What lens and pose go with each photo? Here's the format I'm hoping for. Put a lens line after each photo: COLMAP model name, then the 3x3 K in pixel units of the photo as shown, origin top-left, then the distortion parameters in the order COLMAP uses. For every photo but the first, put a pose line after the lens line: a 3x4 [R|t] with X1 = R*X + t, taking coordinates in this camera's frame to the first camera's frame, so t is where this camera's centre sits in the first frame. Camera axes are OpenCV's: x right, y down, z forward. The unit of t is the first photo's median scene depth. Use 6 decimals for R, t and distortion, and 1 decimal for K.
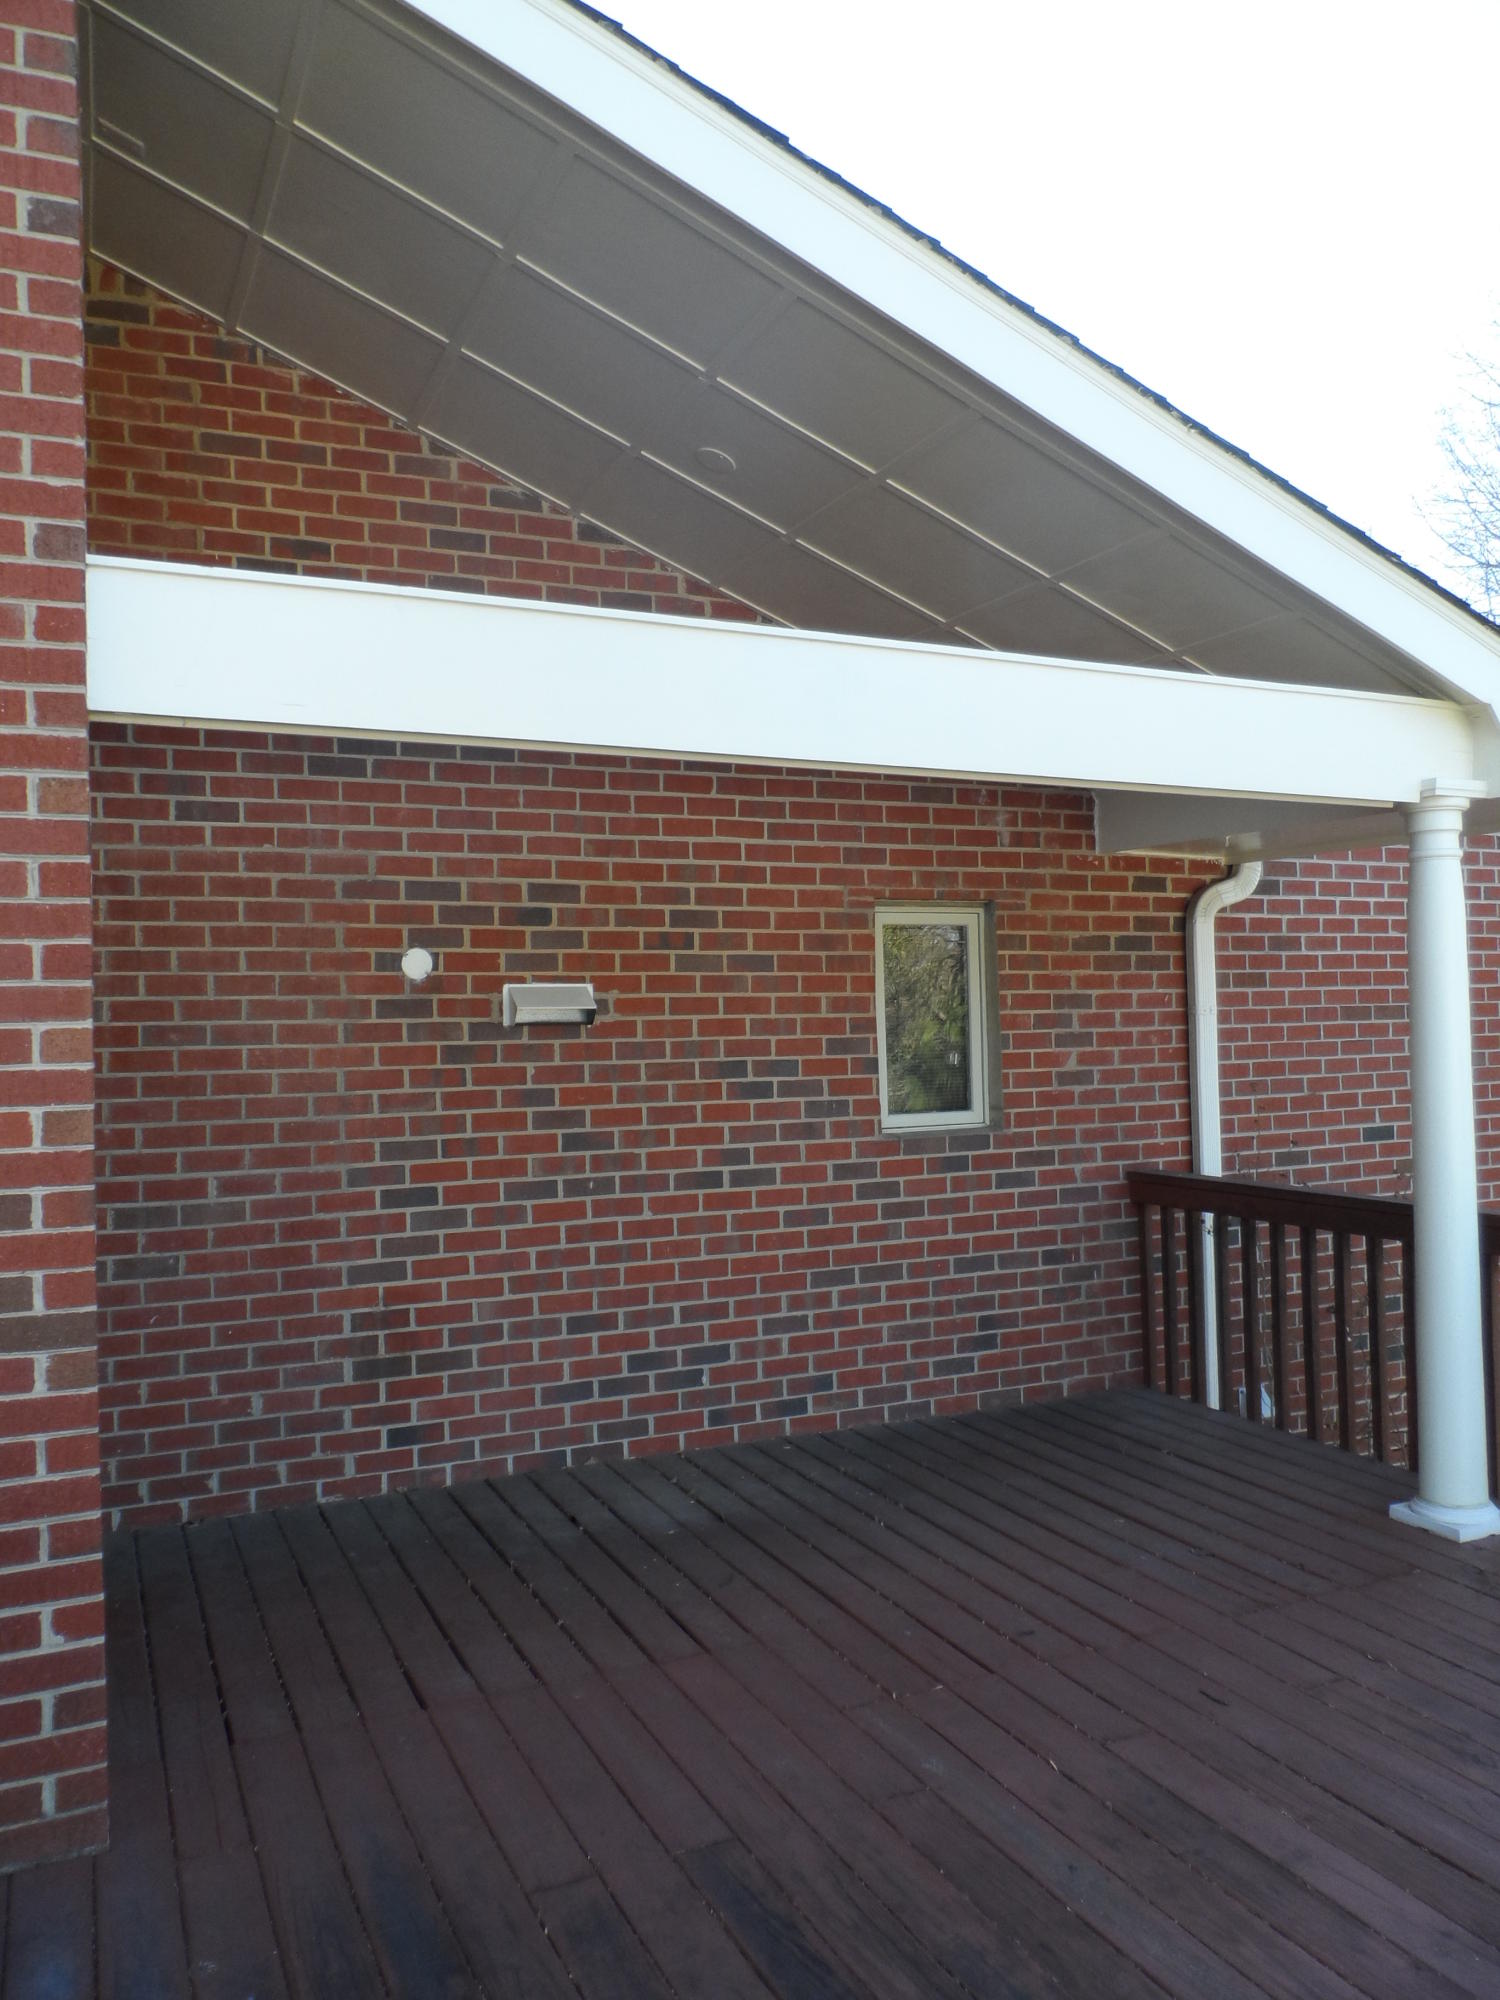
lens RADIAL K [[1524.2, 0, 750.0], [0, 1524.2, 1000.0], [0, 0, 1]] dist [-0.004293, -0.008448]
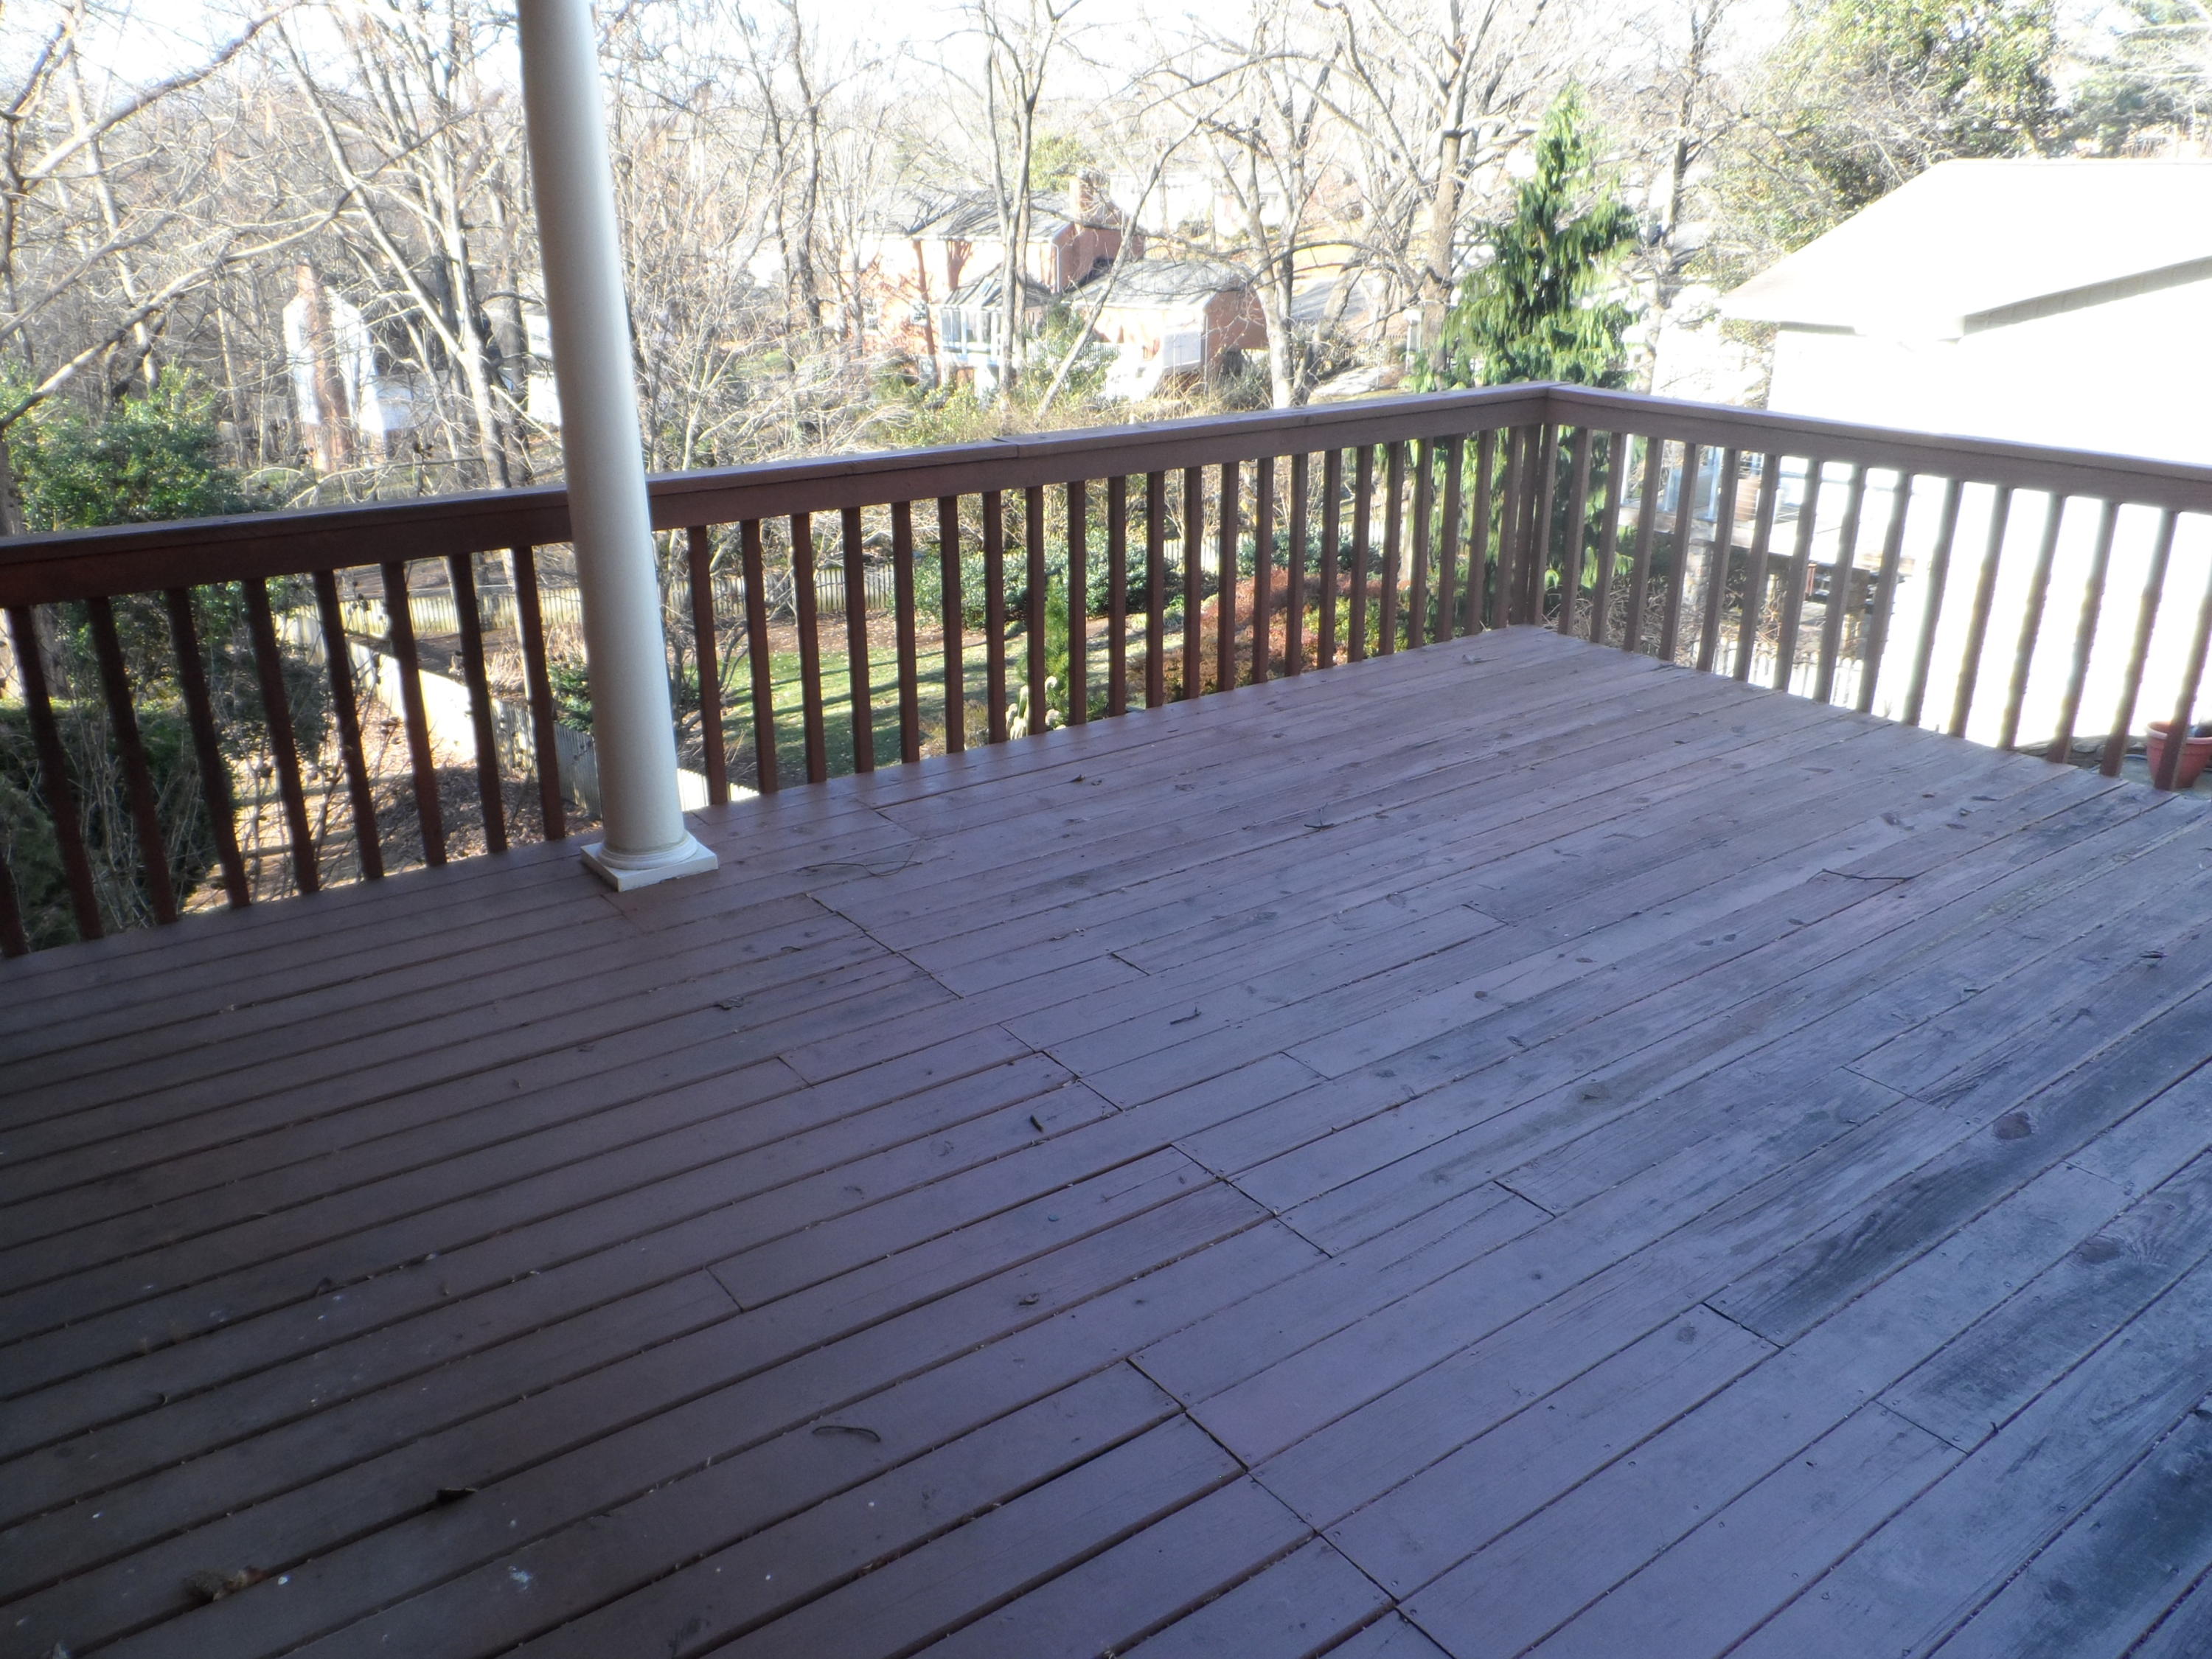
lens RADIAL K [[1685.8, 0, 1118.2], [0, 1685.8, 838.4], [0, 0, 1]] dist [-0.004293, -0.008448]
pose [[-0.217625, -0.323114, 0.920998, -0.598029], [-0.010070, 0.944307, 0.328912, 0.038474], [-0.975981, 0.062304, -0.208758, 1.319128]]
